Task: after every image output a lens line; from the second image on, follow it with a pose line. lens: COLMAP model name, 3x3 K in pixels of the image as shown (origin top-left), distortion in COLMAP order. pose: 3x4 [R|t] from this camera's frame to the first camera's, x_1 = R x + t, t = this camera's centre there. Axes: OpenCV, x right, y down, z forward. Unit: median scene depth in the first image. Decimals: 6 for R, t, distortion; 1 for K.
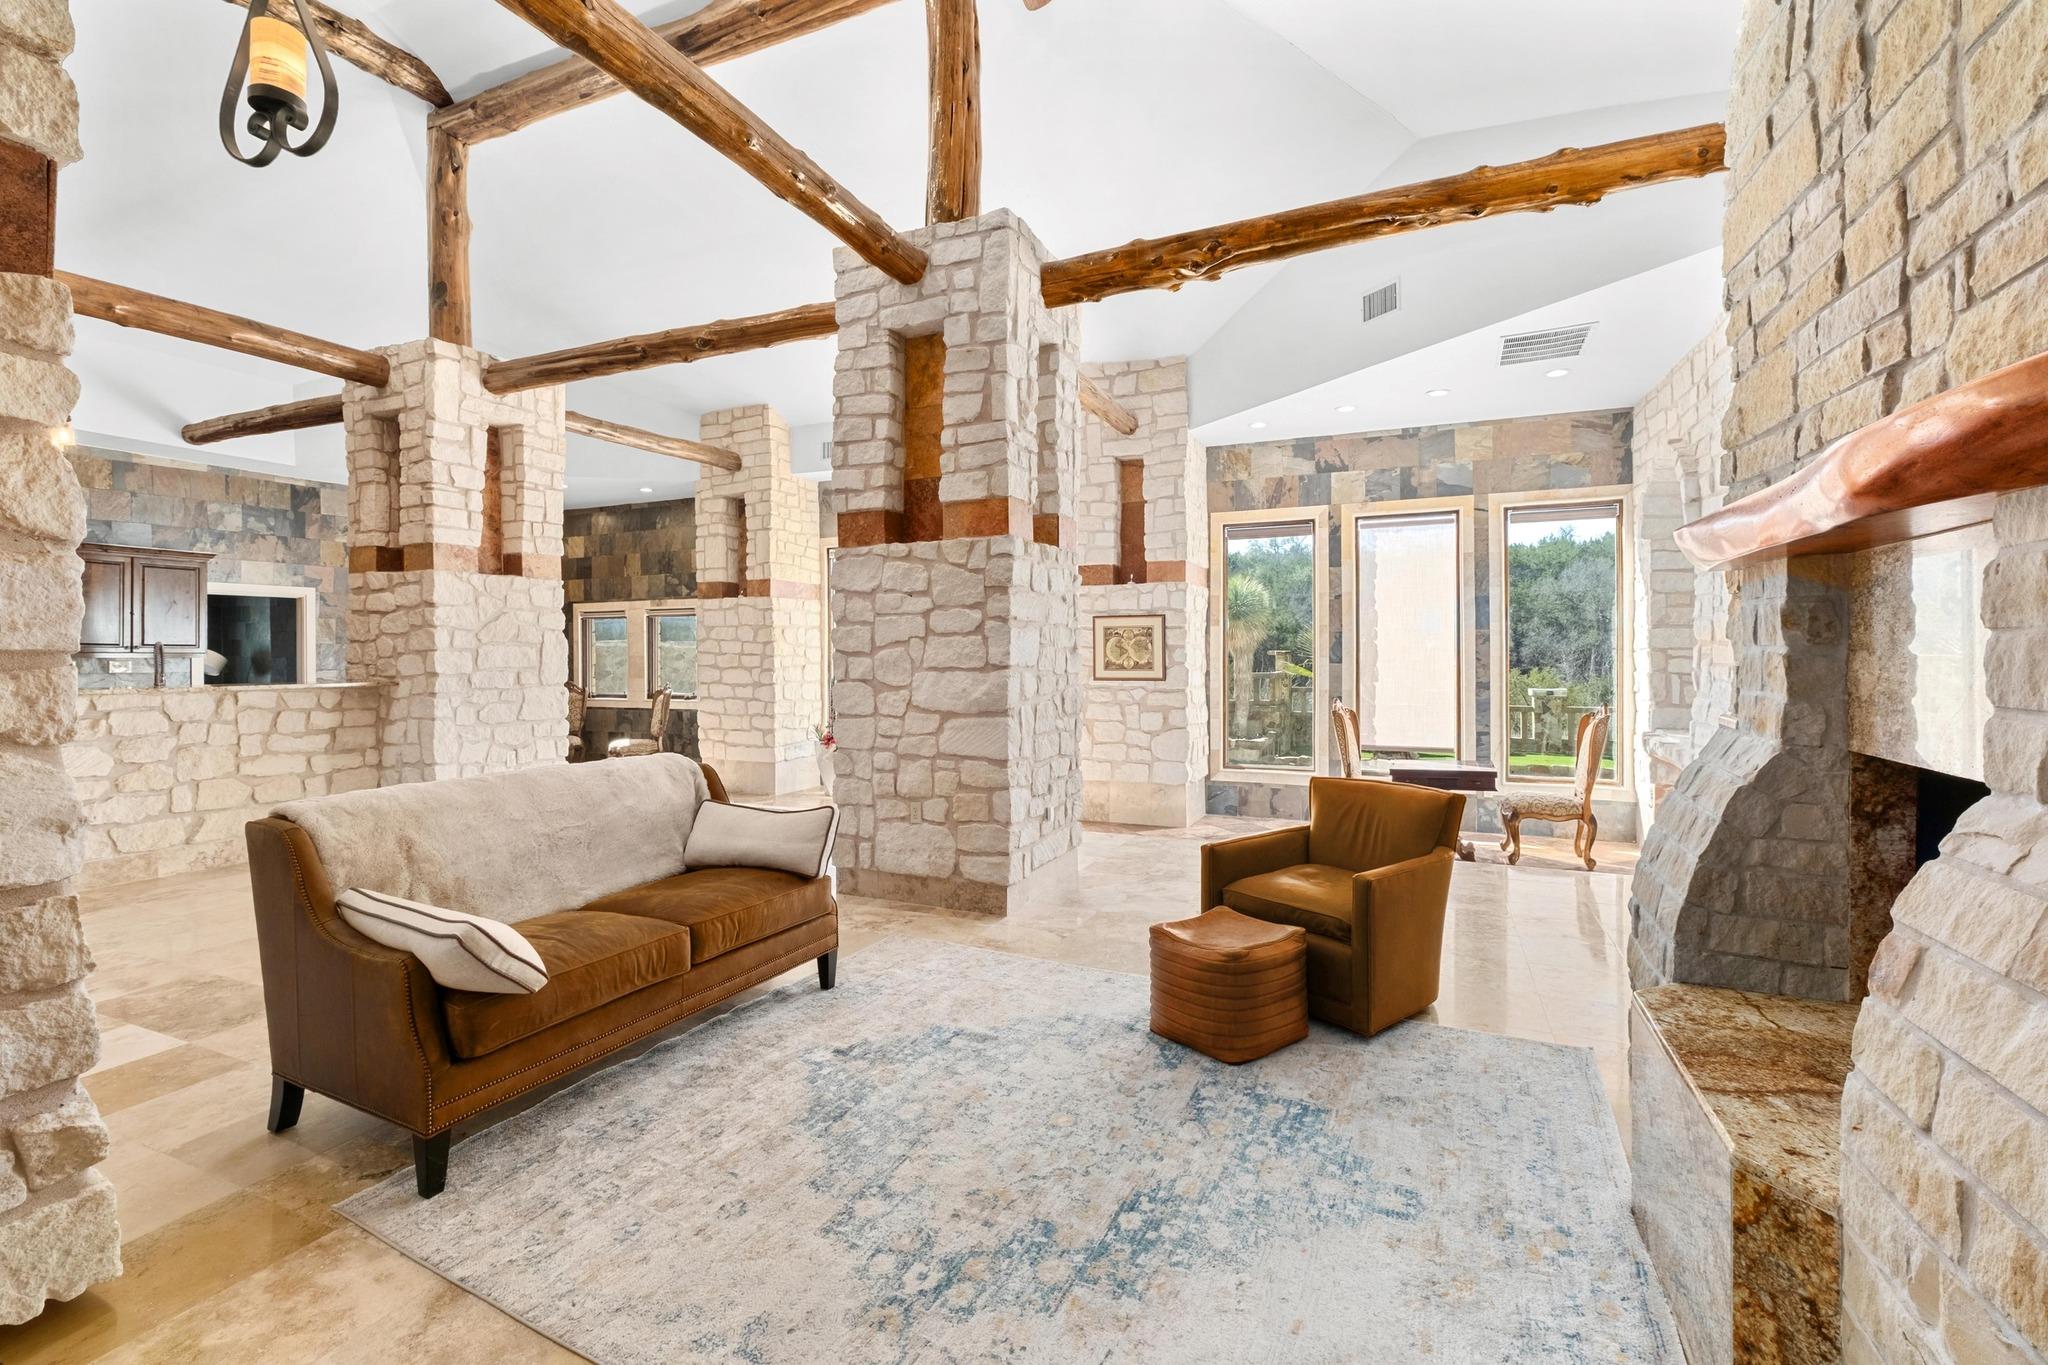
lens RADIAL K [[898.6, 0, 1020.7], [0, 898.6, 661.6], [0, 0, 1]] dist [-0.001264, 0.000760]
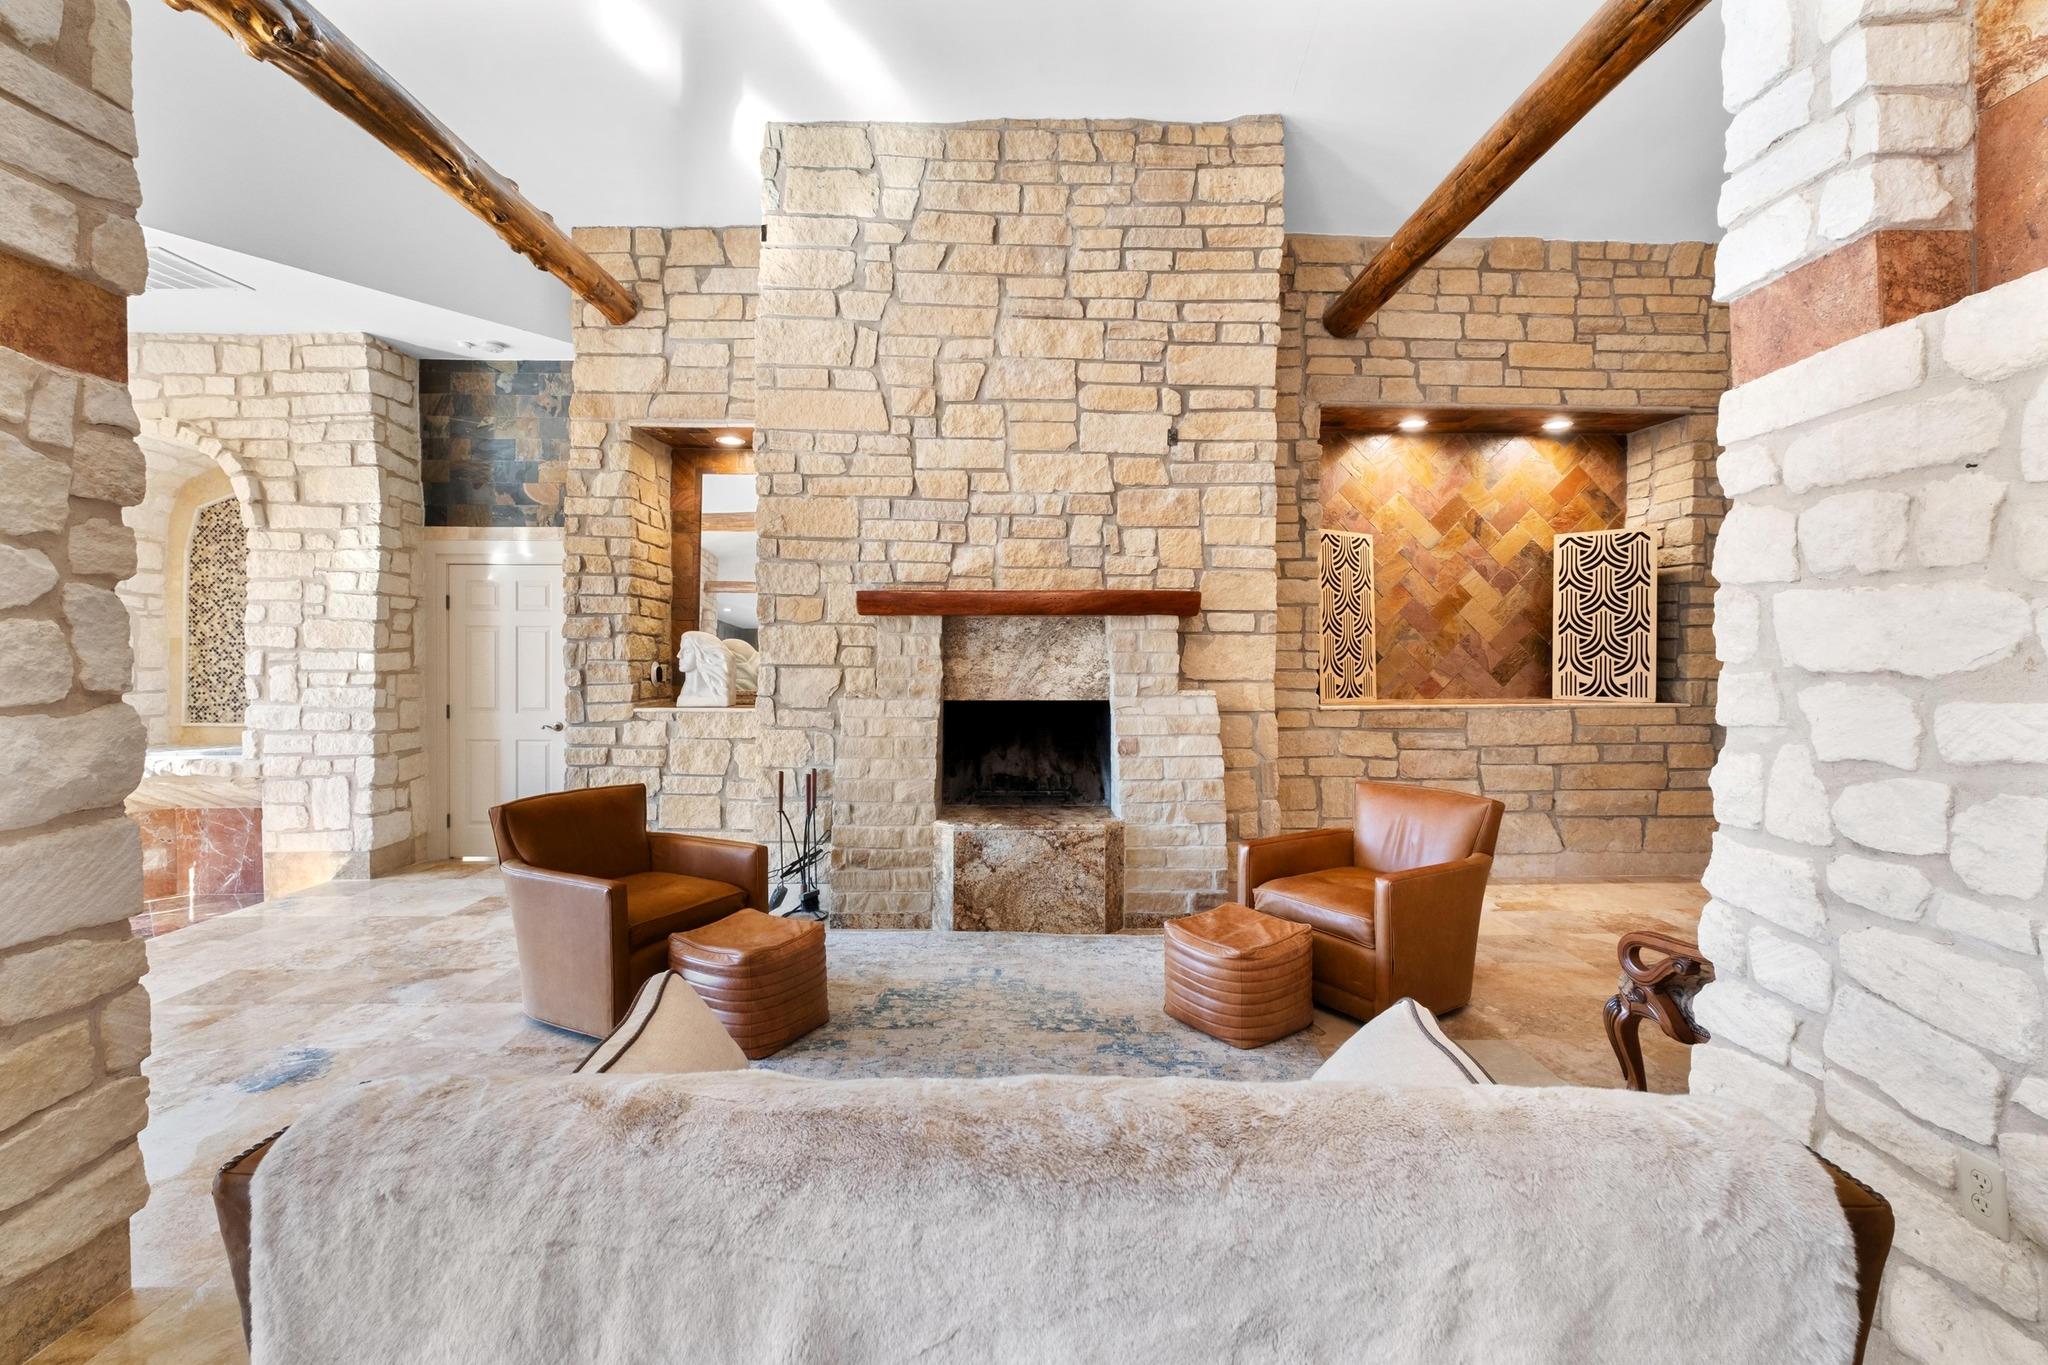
lens RADIAL K [[898.6, 0, 1035.1], [0, 898.6, 645.3], [0, 0, 1]] dist [-0.001264, 0.000760]
pose [[-0.431338, 0.009941, 0.902136, -0.556001], [0.008063, 0.999942, -0.007163, -0.011116], [-0.902155, 0.004184, -0.431393, 0.761792]]
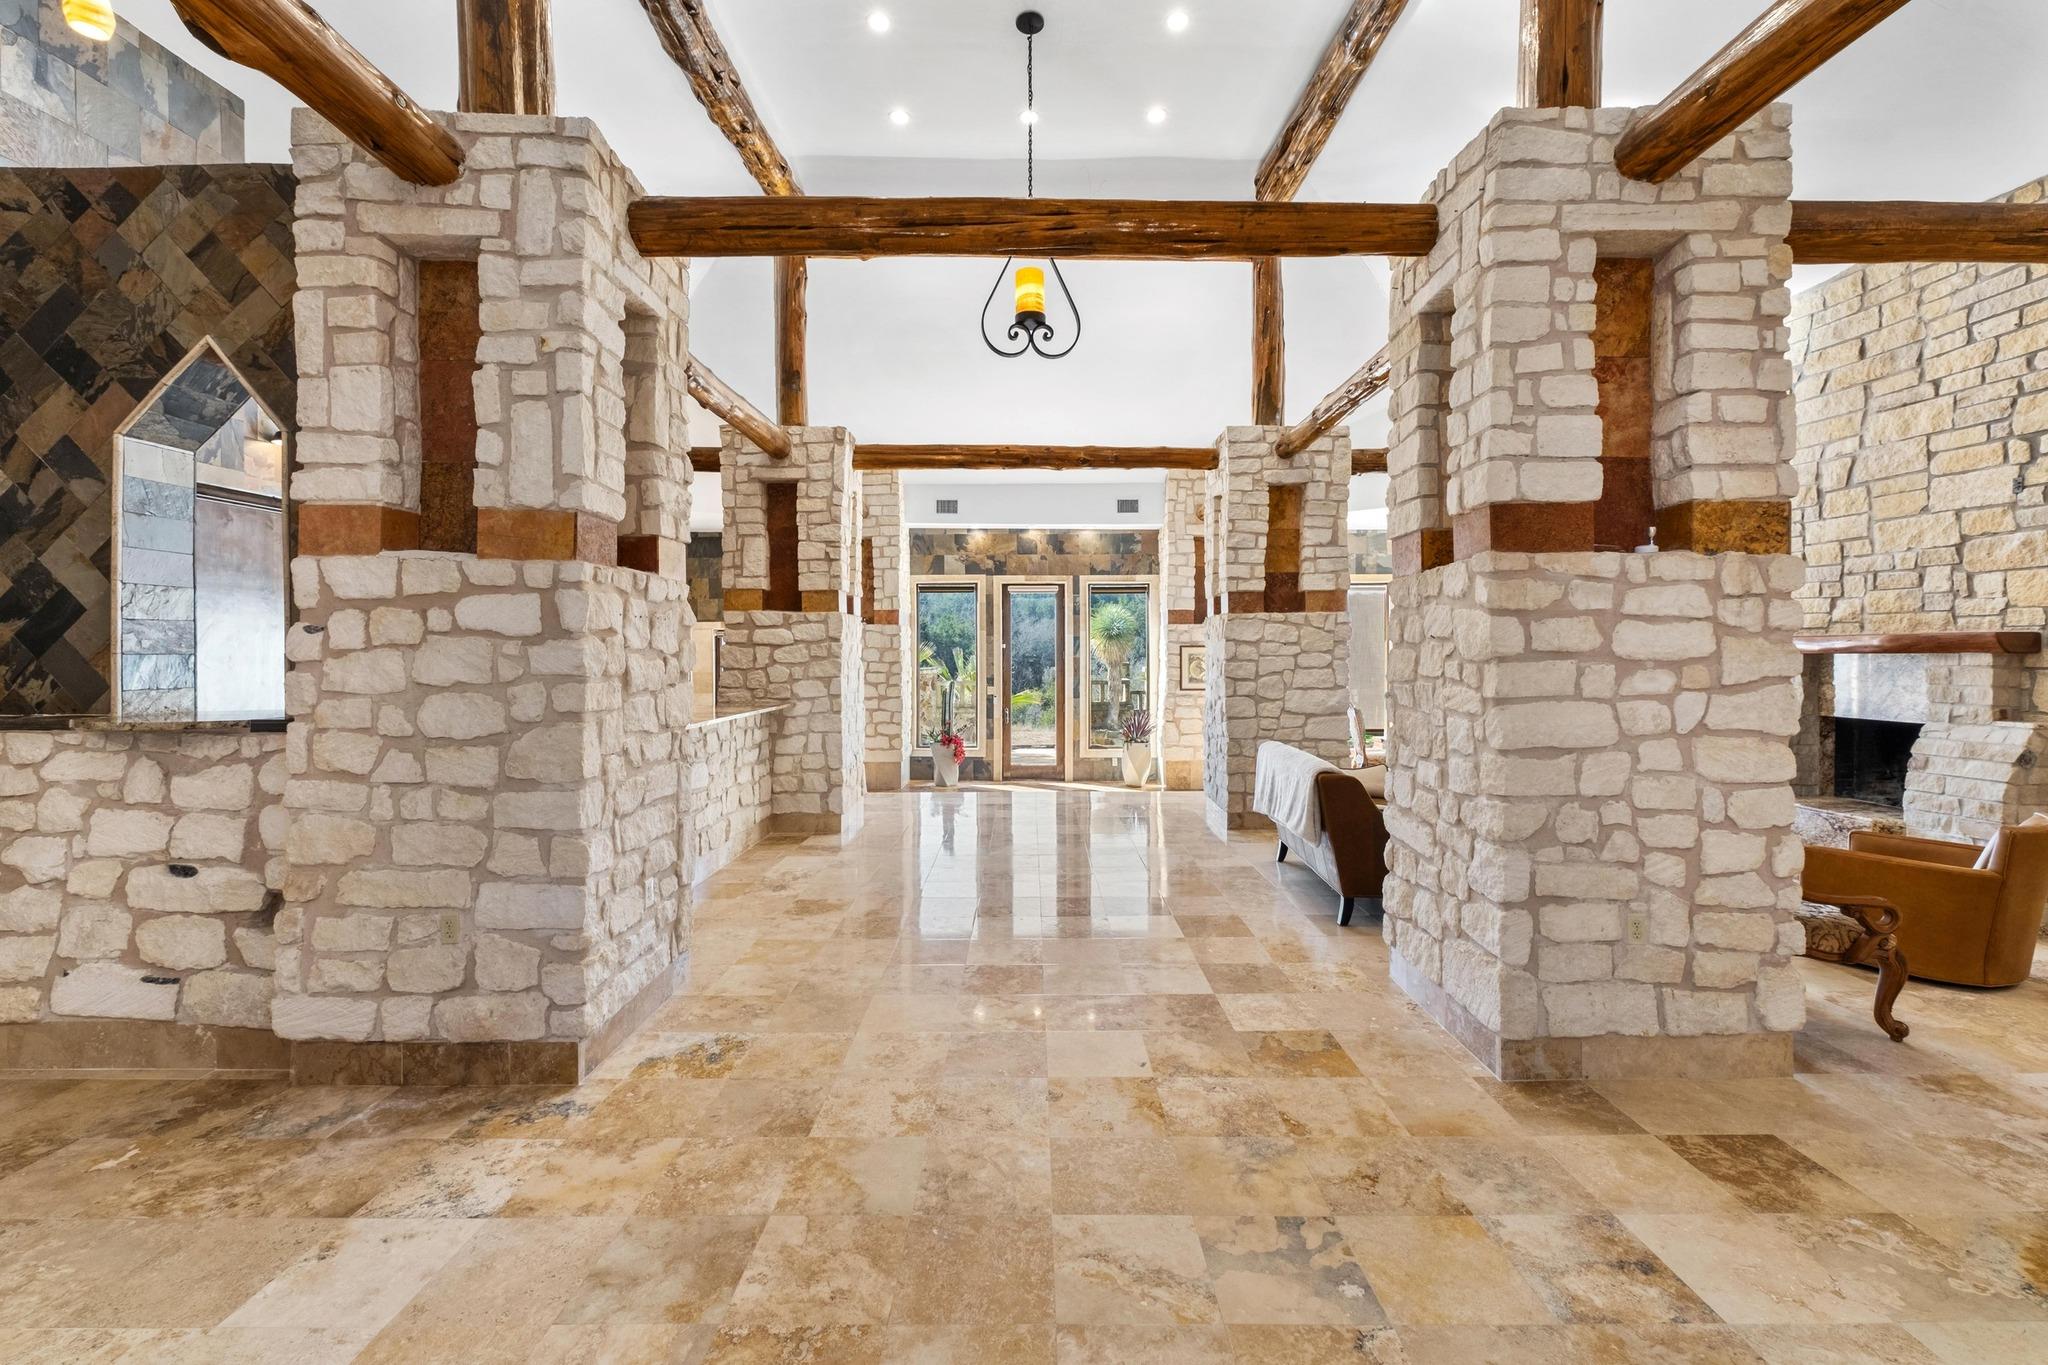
lens RADIAL K [[862.7, 0, 1029.2], [0, 862.7, 664.3], [0, 0, 1]] dist [-0.002859, 0.002945]
pose [[0.909716, -0.004651, 0.415206, -1.223618], [0.003951, 0.999989, 0.002545, -0.043008], [-0.415213, -0.000675, 0.909724, -0.261931]]
